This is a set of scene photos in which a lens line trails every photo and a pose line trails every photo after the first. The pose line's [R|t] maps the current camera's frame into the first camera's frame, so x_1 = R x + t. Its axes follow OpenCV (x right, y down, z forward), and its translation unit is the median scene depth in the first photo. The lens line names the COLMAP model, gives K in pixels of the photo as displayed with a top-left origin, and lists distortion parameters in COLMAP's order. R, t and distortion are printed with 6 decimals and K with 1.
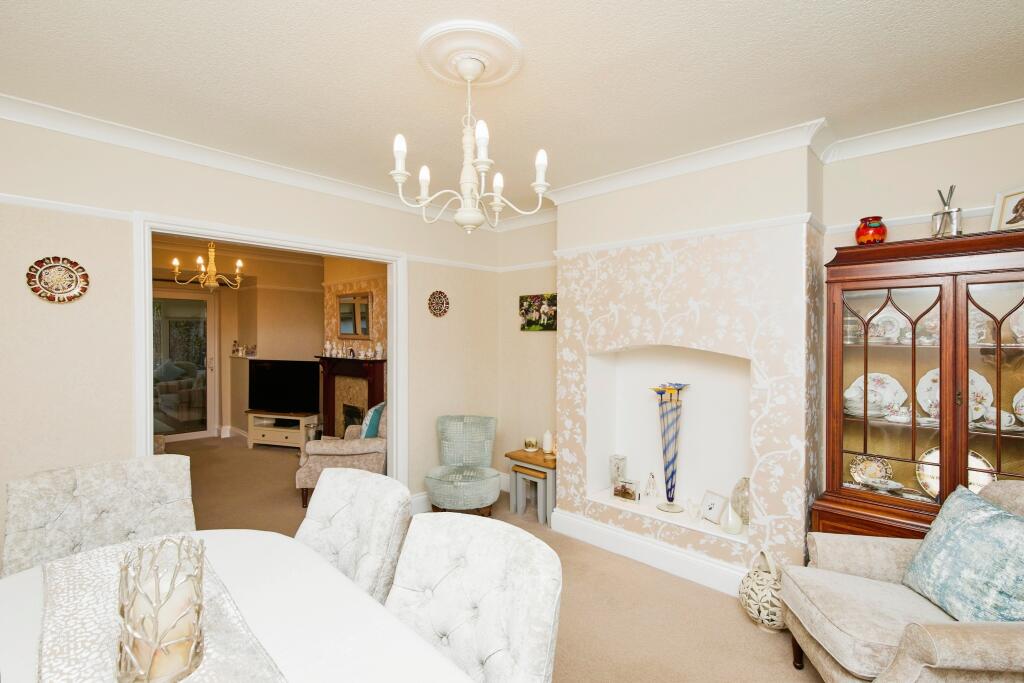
lens RADIAL K [[473.5, 0, 514.6], [0, 473.5, 339.8], [0, 0, 1]] dist [0.000107, -0.000024]
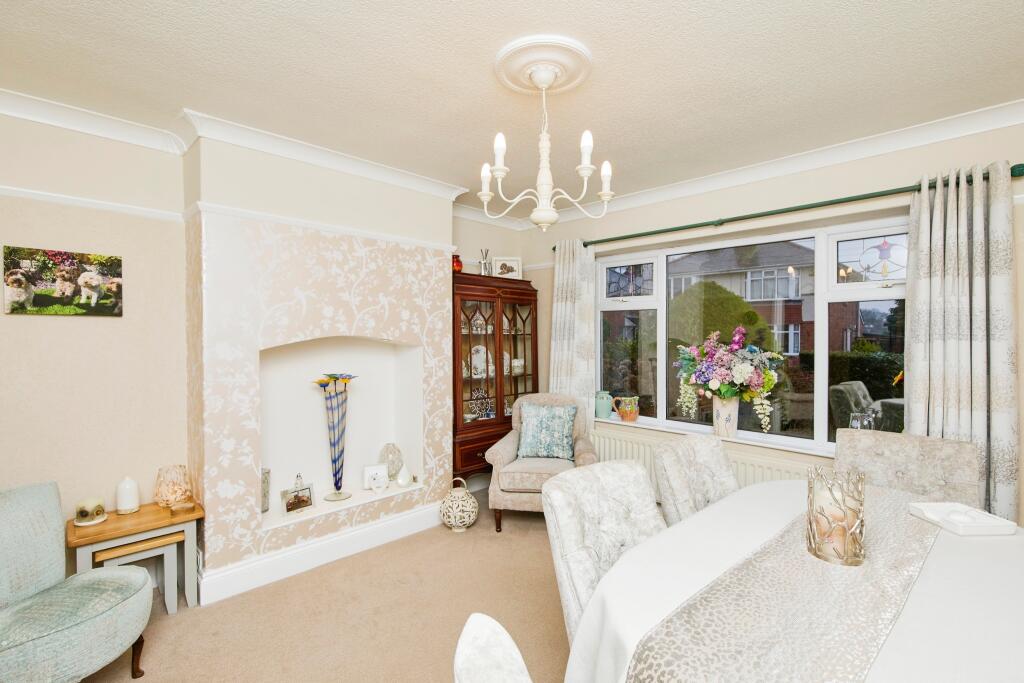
lens RADIAL K [[473.5, 0, 514.6], [0, 473.5, 339.8], [0, 0, 1]] dist [0.000107, -0.000024]
pose [[0.028192, -0.026069, 0.999263, -0.689983], [-0.004121, 0.999648, 0.026196, -0.009538], [-0.999594, -0.004856, 0.028074, 0.611774]]
